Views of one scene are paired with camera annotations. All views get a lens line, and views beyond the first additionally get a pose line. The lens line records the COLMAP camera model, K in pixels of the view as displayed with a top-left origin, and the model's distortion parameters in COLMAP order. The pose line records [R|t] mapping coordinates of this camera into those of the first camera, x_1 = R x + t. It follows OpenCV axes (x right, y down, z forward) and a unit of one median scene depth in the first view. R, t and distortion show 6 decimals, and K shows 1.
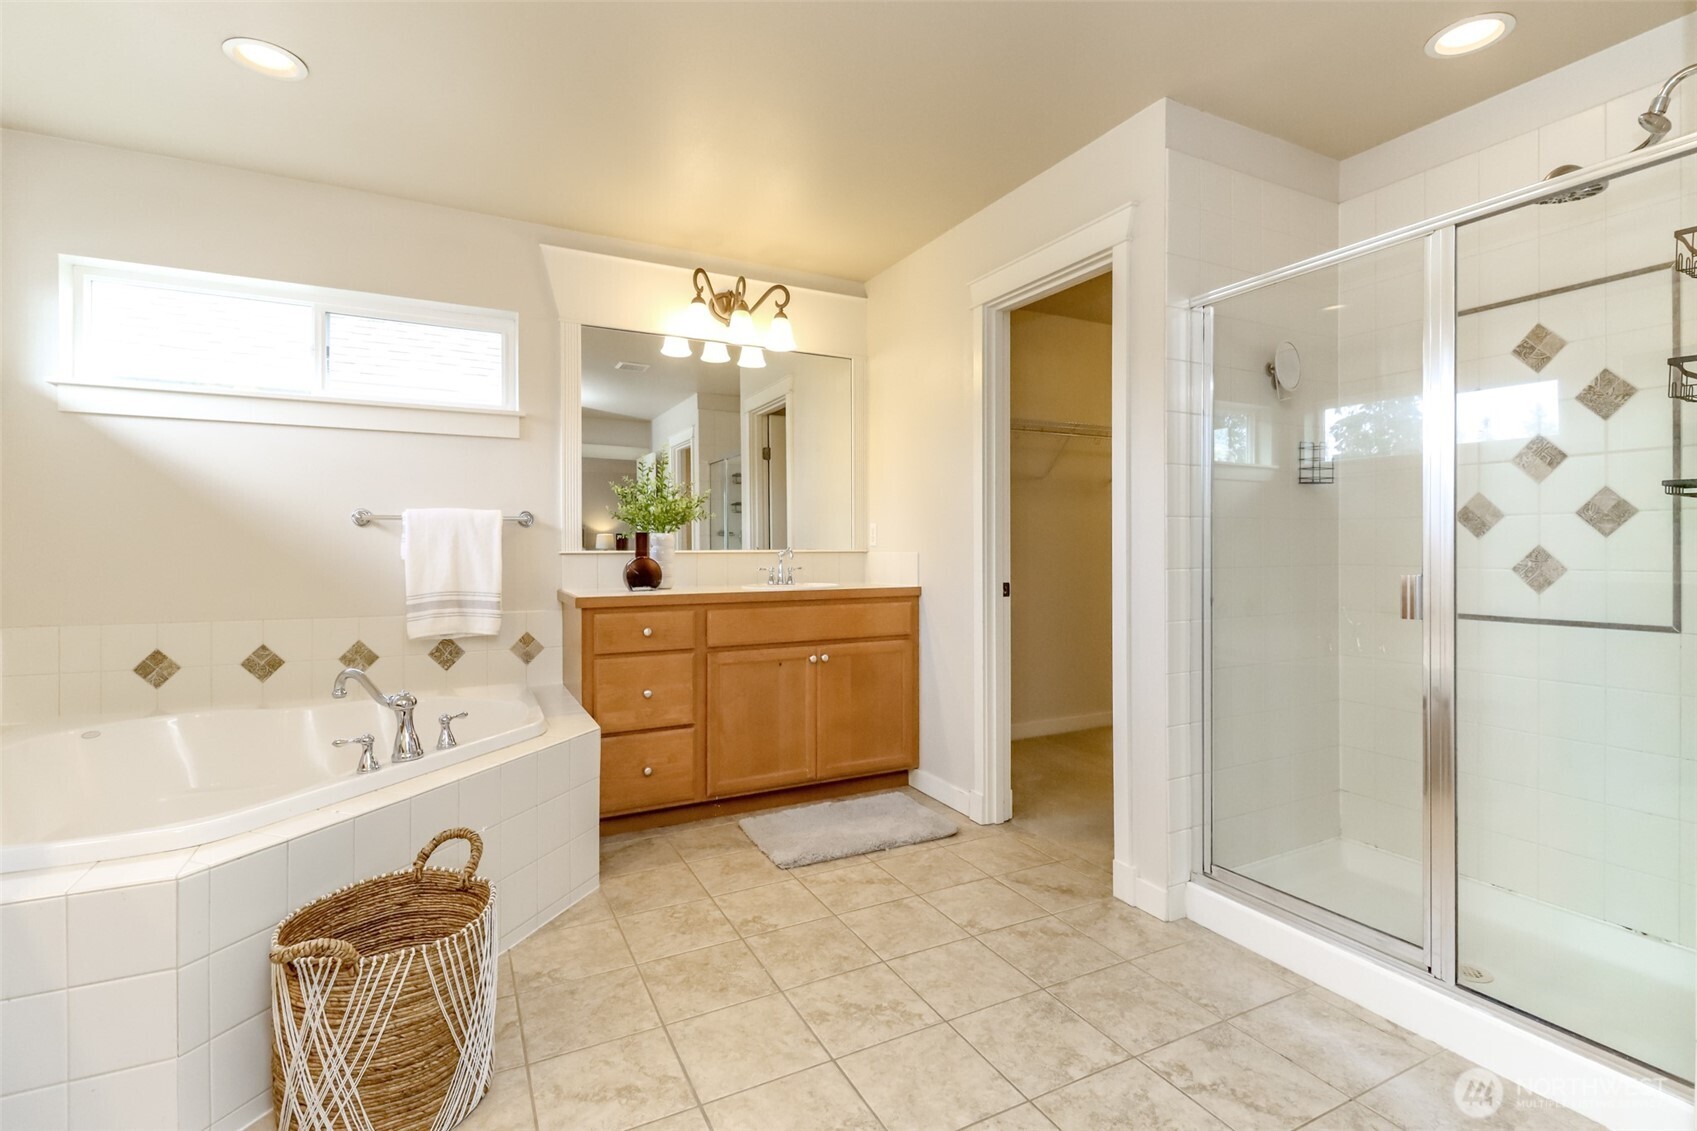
lens RADIAL K [[777.2, 0, 844.3], [0, 777.2, 558.5], [0, 0, 1]] dist [0.018713, -0.010627]
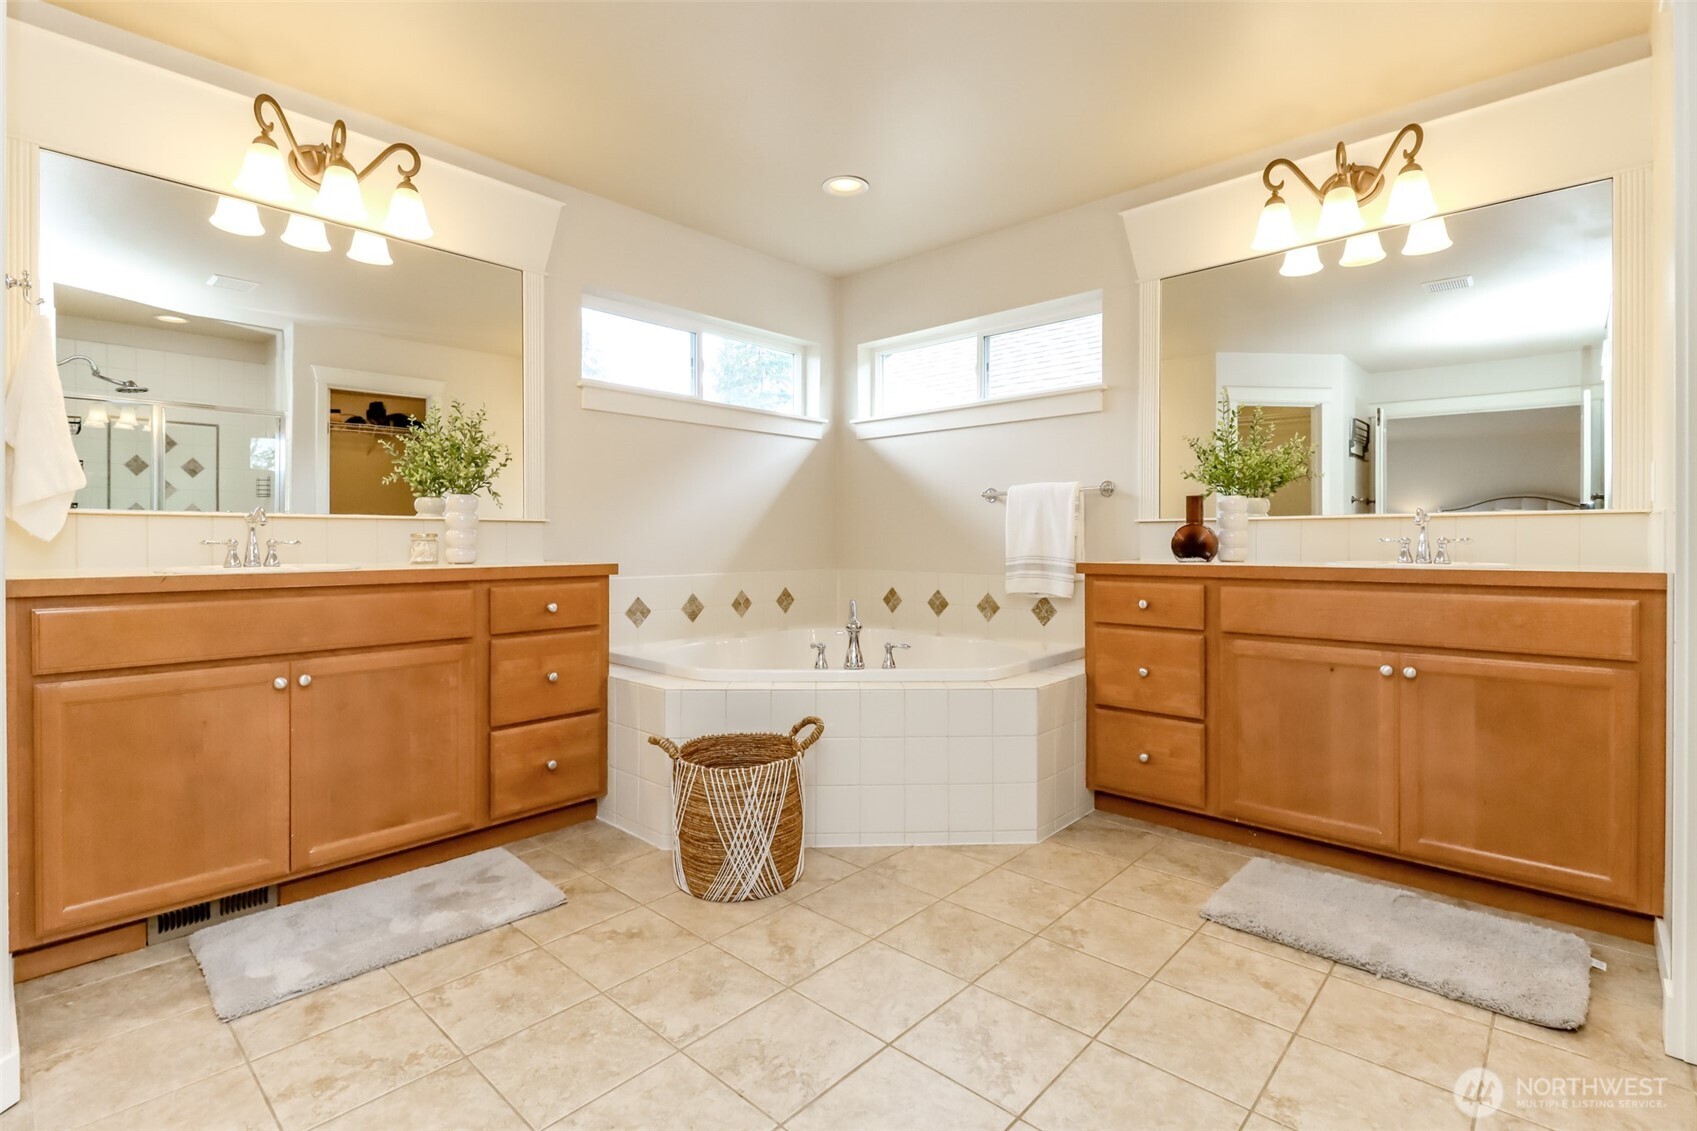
lens RADIAL K [[777.2, 0, 851.0], [0, 777.2, 550.8], [0, 0, 1]] dist [0.018713, -0.010627]
pose [[0.344168, 0.014292, -0.938799, 0.514072], [-0.010939, 0.999877, 0.011212, 0.027574], [0.938844, 0.006410, 0.344282, 0.390910]]
